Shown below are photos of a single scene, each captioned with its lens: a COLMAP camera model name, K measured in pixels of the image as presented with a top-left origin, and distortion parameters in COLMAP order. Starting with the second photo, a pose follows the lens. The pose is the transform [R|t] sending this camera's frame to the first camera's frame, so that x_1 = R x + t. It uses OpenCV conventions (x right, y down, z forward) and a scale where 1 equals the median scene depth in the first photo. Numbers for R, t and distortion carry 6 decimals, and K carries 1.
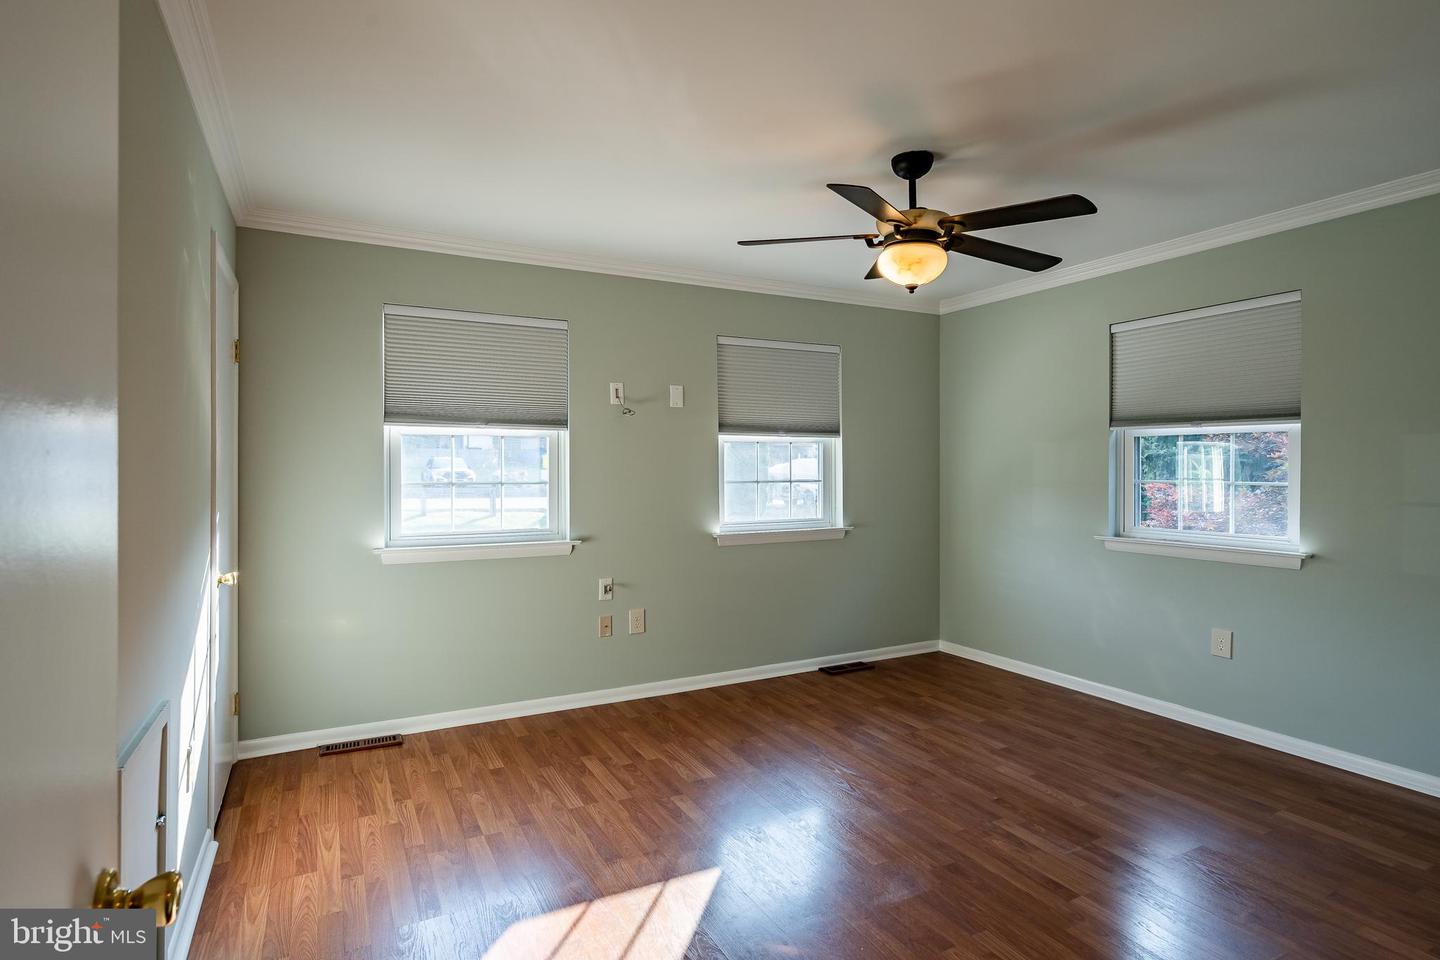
lens RADIAL K [[736.6, 0, 715.2], [0, 736.6, 463.7], [0, 0, 1]] dist [0.003259, 0.000158]
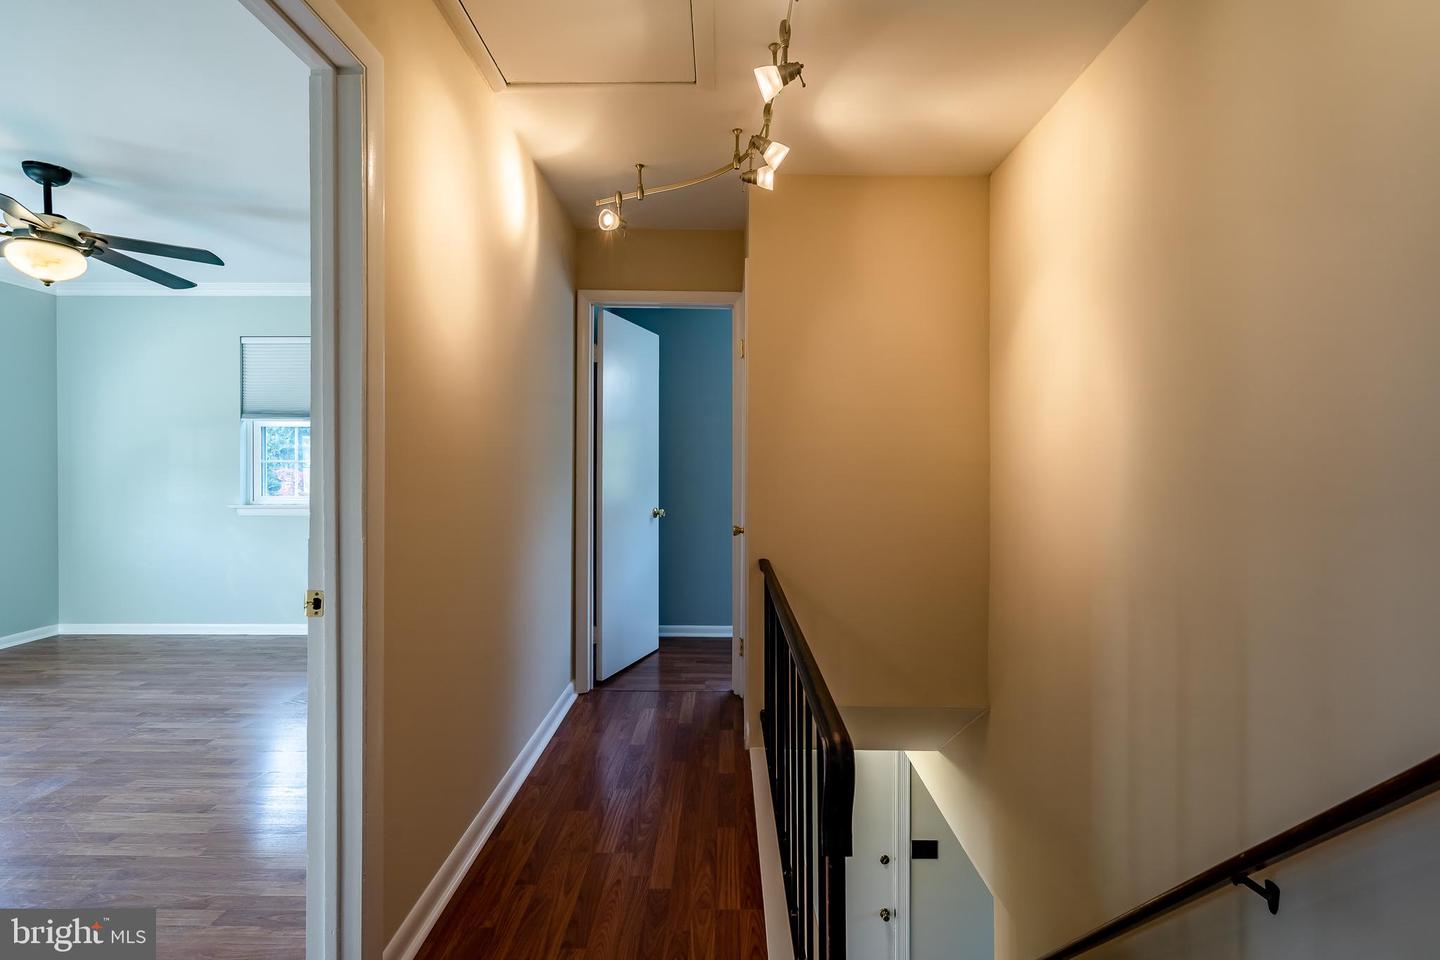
lens RADIAL K [[696.3, 0, 723.2], [0, 696.3, 471.3], [0, 0, 1]] dist [0.001515, 0.000689]
pose [[0.465081, -0.008860, 0.885224, -0.194581], [-0.001770, 0.999939, 0.010937, 0.038775], [-0.885266, -0.006653, 0.465037, -0.406766]]
